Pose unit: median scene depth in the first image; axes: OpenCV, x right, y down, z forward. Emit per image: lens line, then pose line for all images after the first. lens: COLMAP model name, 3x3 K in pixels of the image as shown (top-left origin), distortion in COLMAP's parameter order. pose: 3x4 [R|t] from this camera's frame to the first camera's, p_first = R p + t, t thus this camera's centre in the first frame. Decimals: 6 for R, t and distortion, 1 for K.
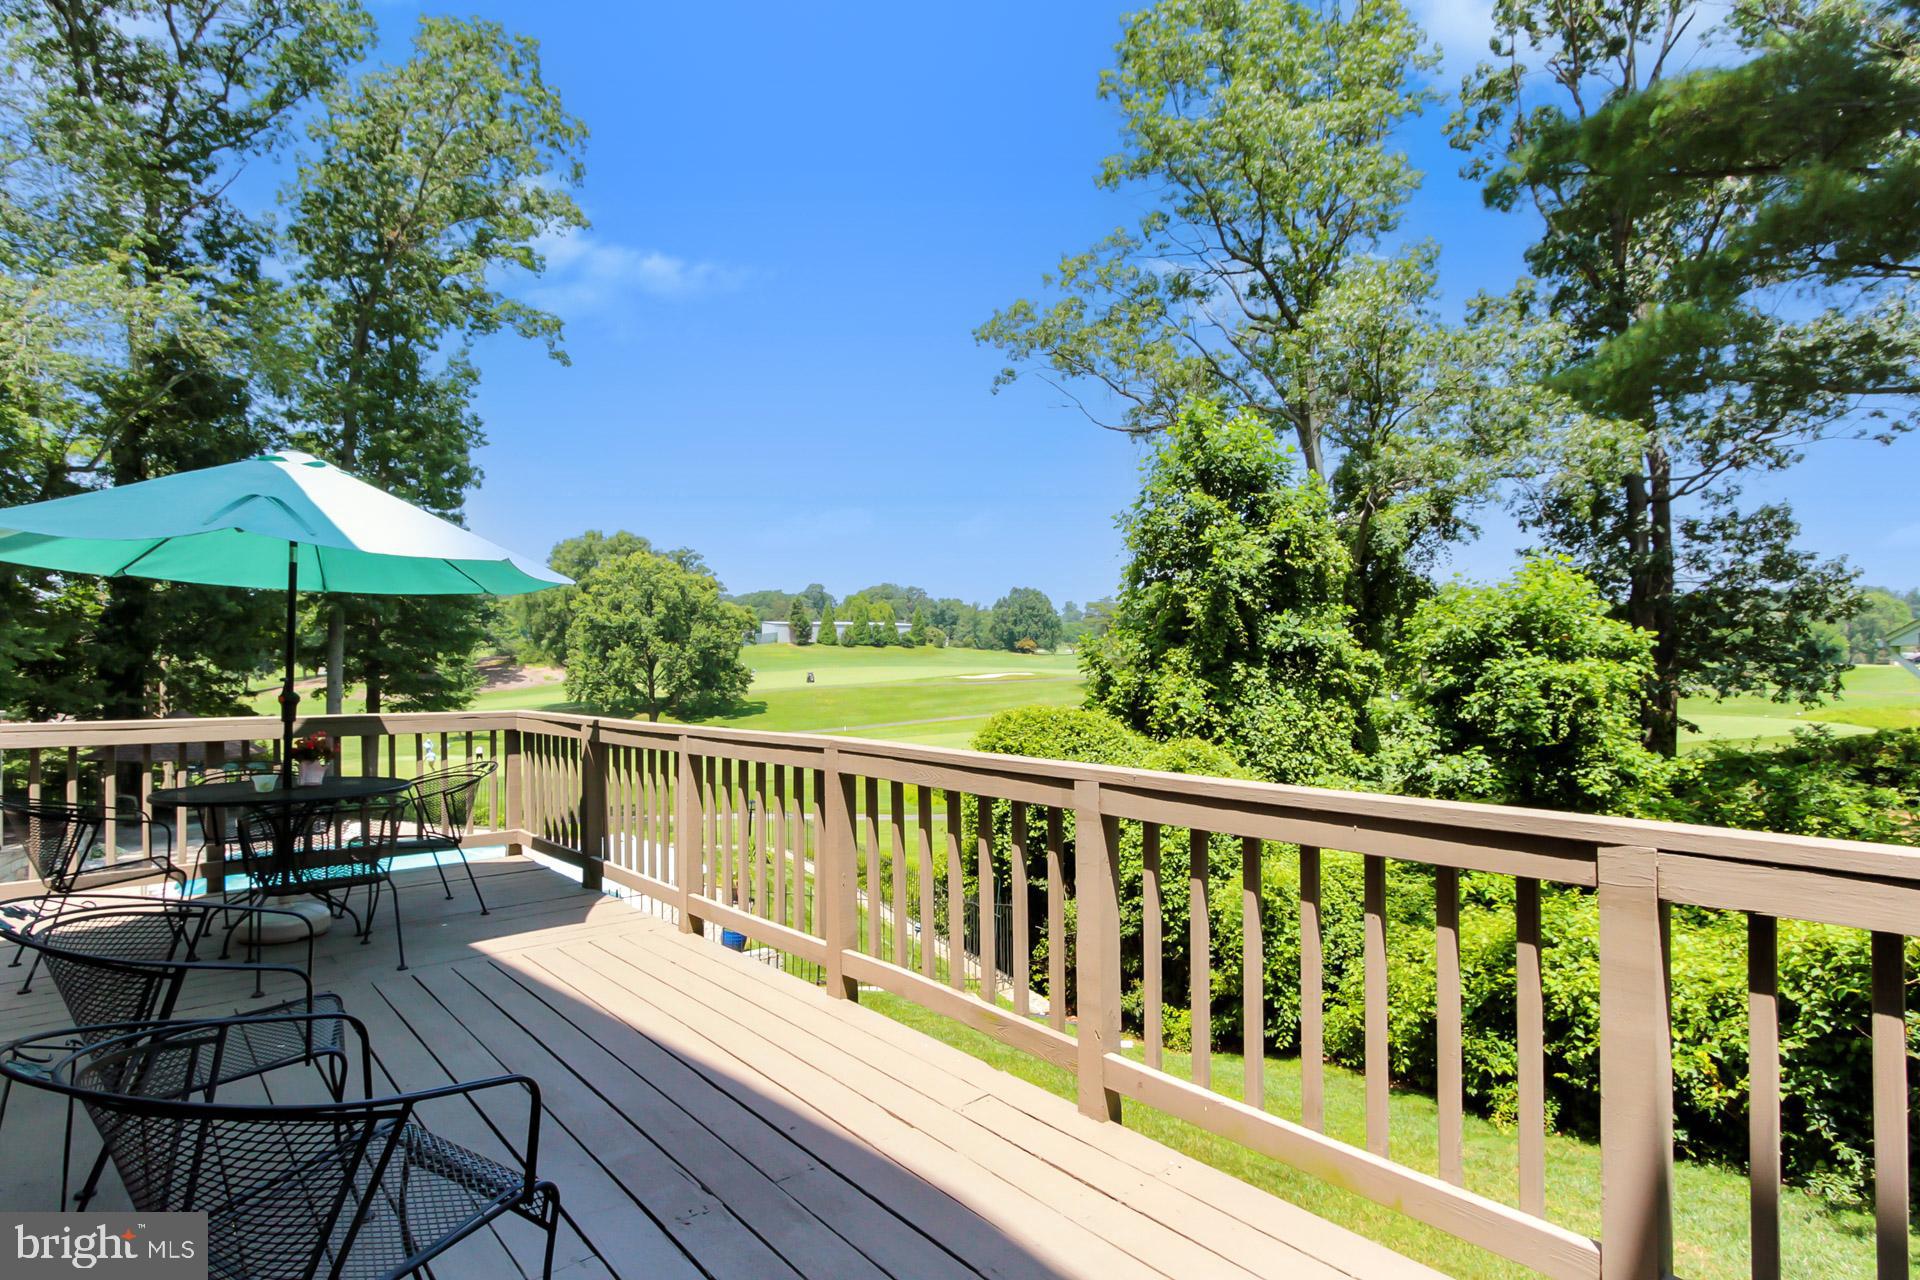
lens RADIAL K [[968.3, 0, 942.9], [0, 968.3, 640.6], [0, 0, 1]] dist [0.012722, 0.002657]
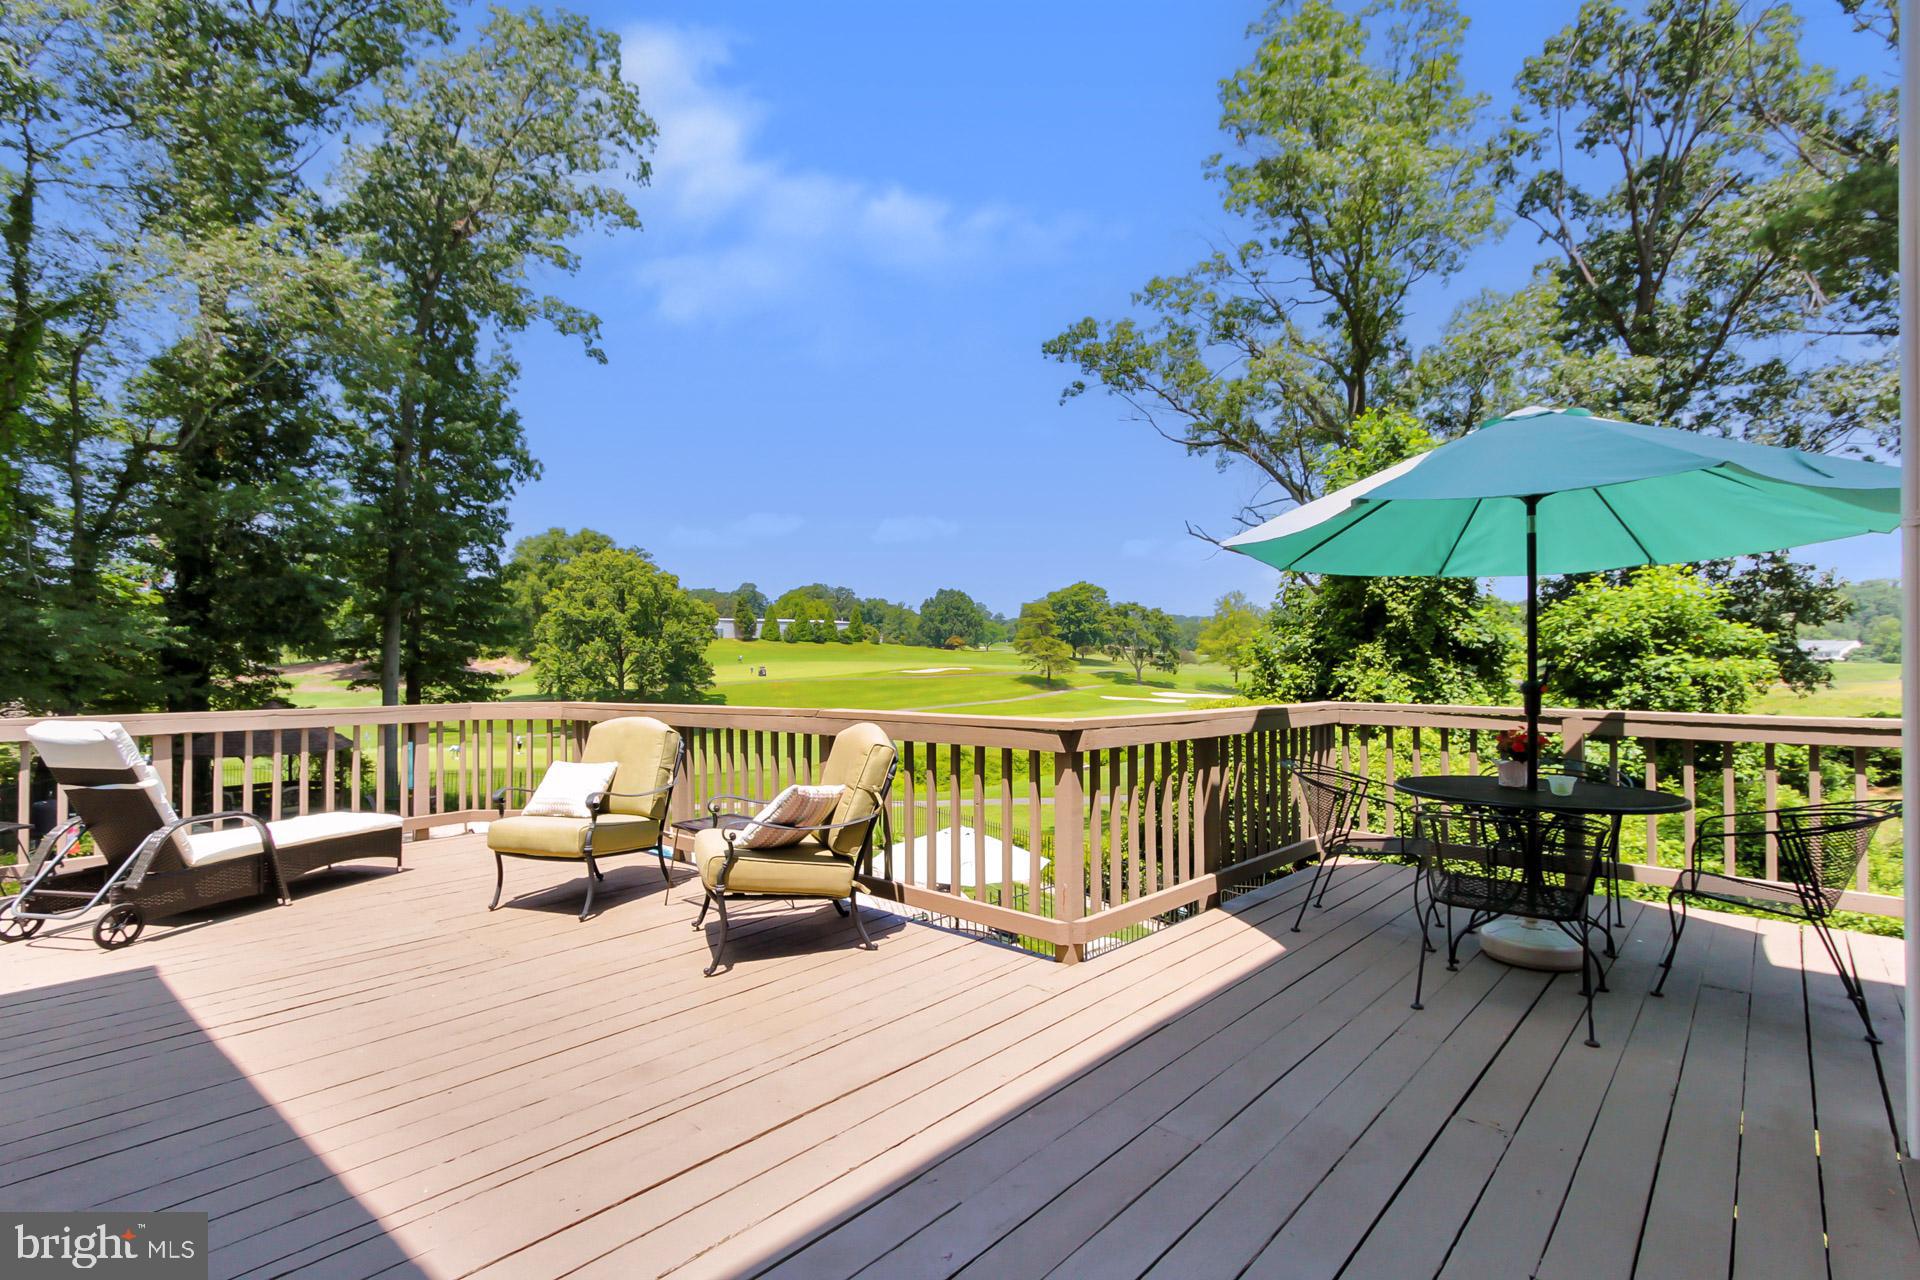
lens RADIAL K [[905.0, 0, 919.1], [0, 905.0, 646.2], [0, 0, 1]] dist [0.023738, -0.002927]
pose [[0.995527, 0.006280, 0.094264, -0.146665], [-0.007120, 0.999938, 0.008580, 0.002072], [-0.094204, -0.009212, 0.995510, 0.019063]]
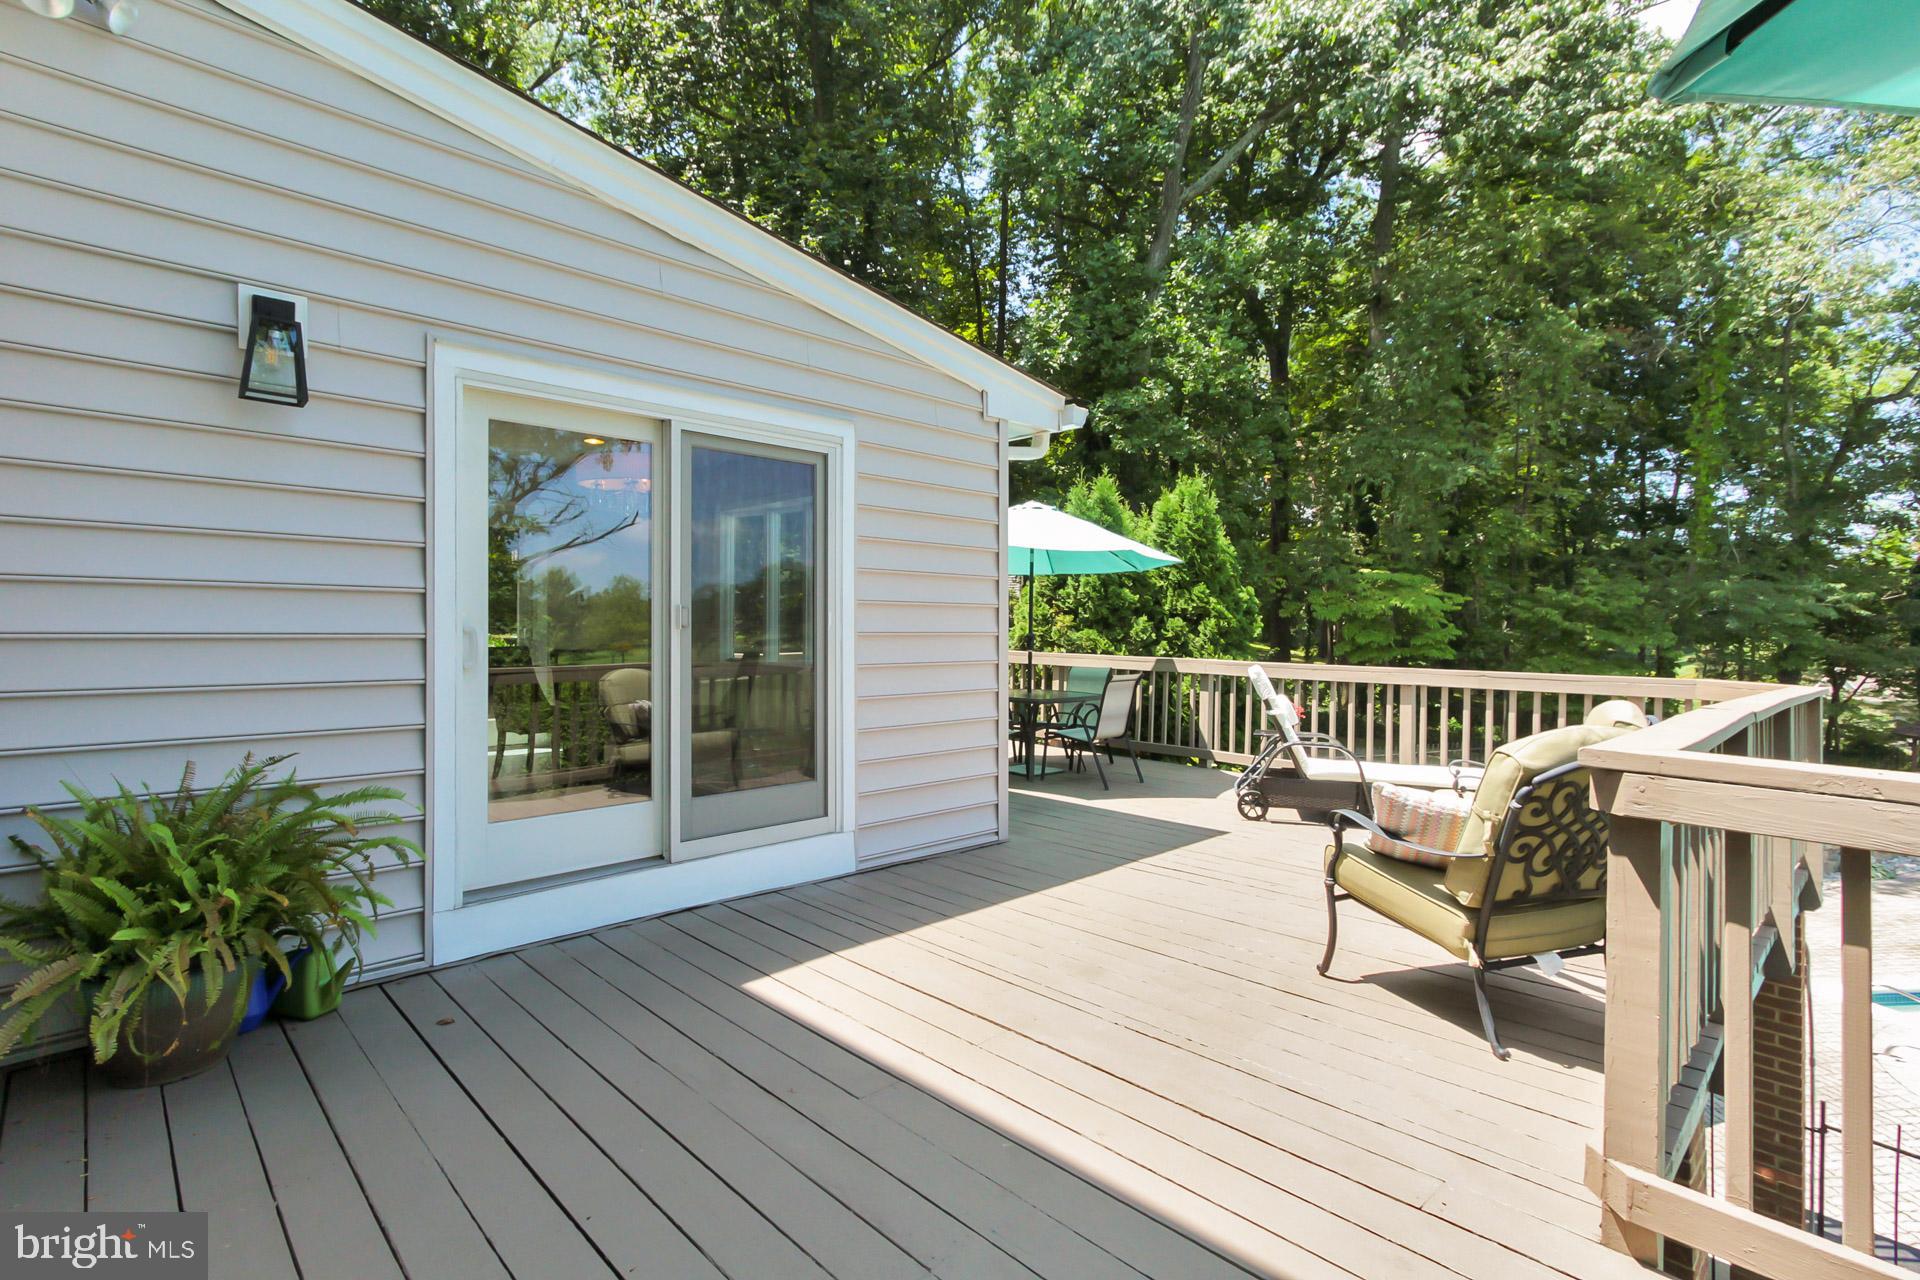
lens RADIAL K [[905.0, 0, 986.0], [0, 905.0, 630.1], [0, 0, 1]] dist [0.023738, -0.002927]
pose [[0.083991, 0.012413, -0.996389, -0.077534], [0.017826, 0.999744, 0.013958, 0.003178], [0.996307, -0.018934, 0.083749, 0.076333]]
